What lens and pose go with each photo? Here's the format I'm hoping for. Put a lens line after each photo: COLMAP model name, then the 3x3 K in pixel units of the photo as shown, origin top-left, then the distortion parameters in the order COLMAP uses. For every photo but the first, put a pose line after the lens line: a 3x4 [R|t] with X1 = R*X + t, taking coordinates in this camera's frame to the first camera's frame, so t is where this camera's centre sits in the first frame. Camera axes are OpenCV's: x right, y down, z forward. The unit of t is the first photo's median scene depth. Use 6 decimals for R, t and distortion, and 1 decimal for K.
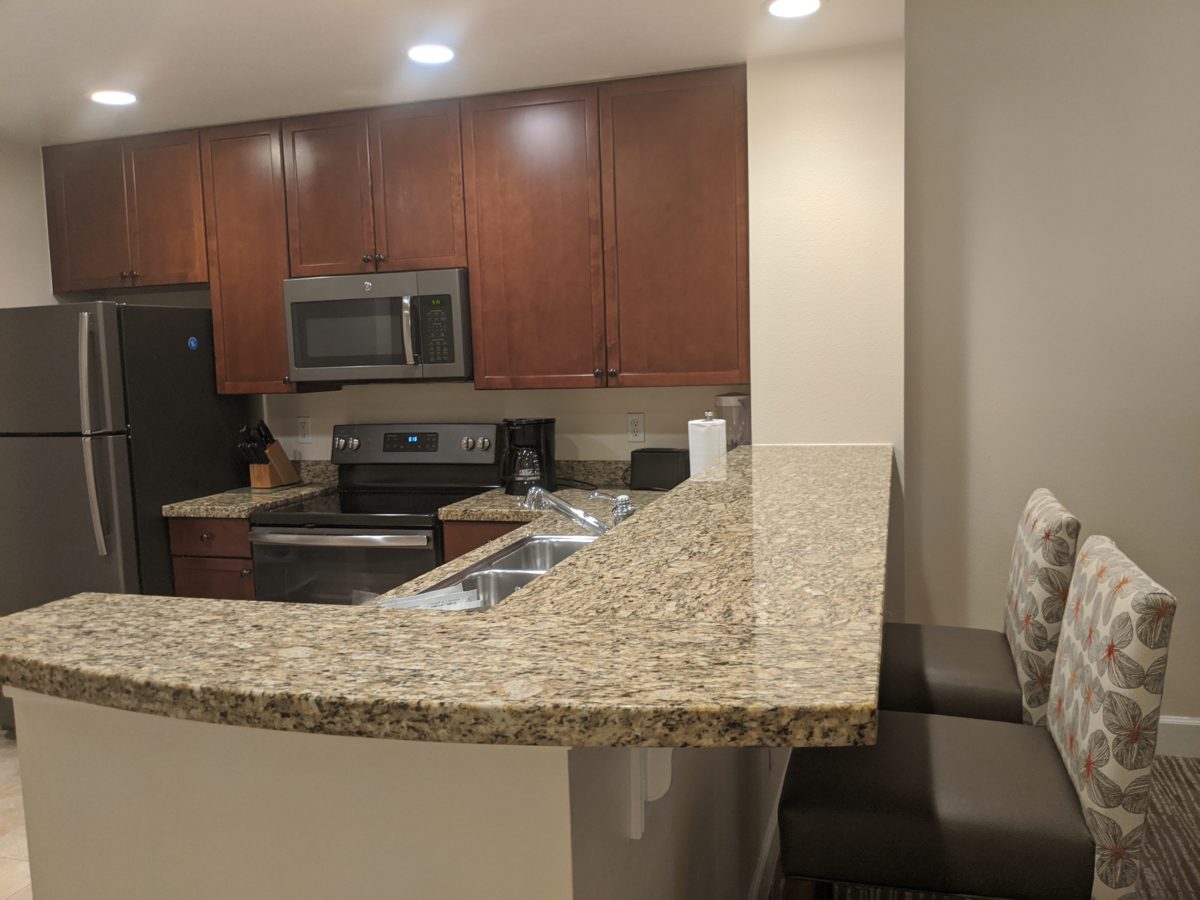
lens RADIAL K [[959.7, 0, 631.4], [0, 959.7, 456.3], [0, 0, 1]] dist [0.009921, -0.077949]
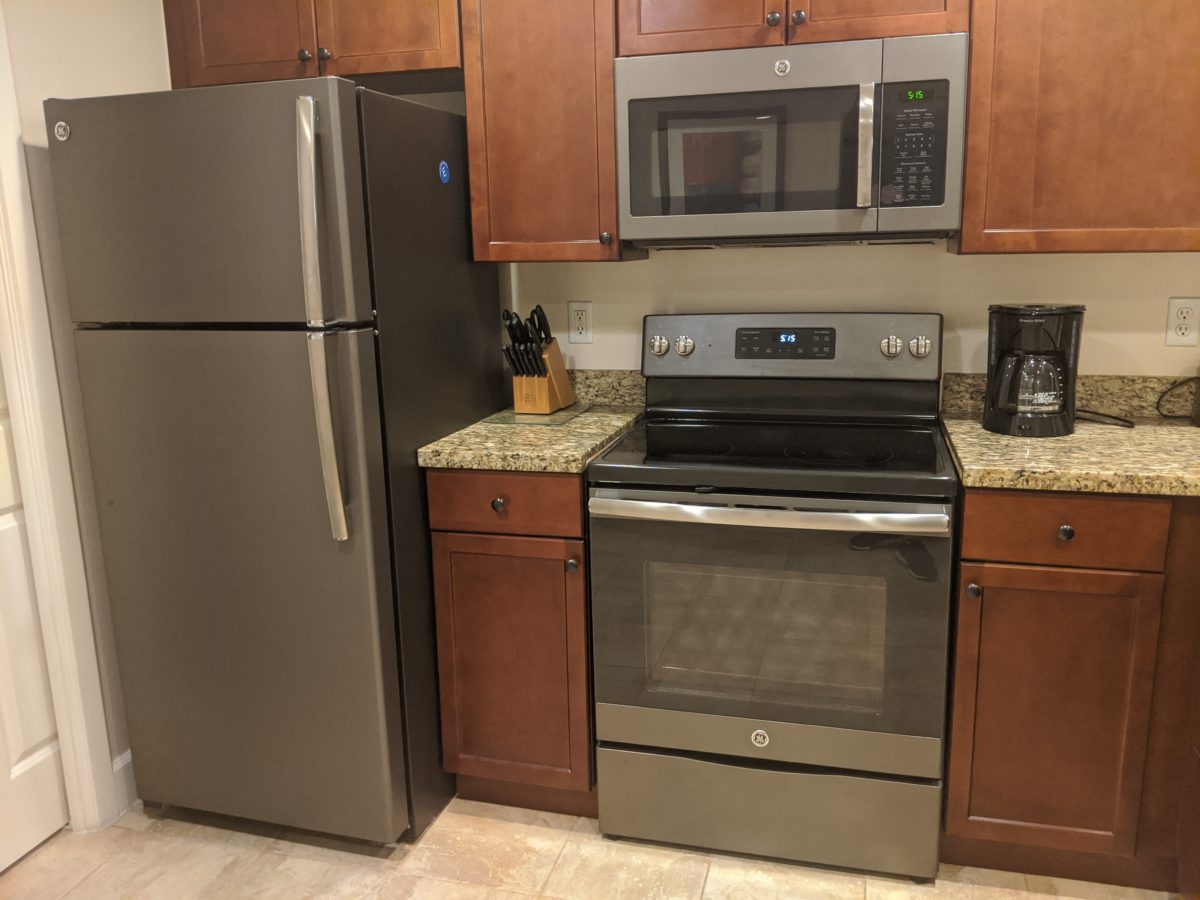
lens RADIAL K [[971.2, 0, 600.0], [0, 971.2, 450.0], [0, 0, 1]] dist [0.087706, -0.171546]
pose [[0.999955, 0.007907, 0.005283, -0.379367], [-0.008414, 0.994538, 0.104039, -0.011453], [-0.004432, -0.104079, 0.994559, 0.396562]]
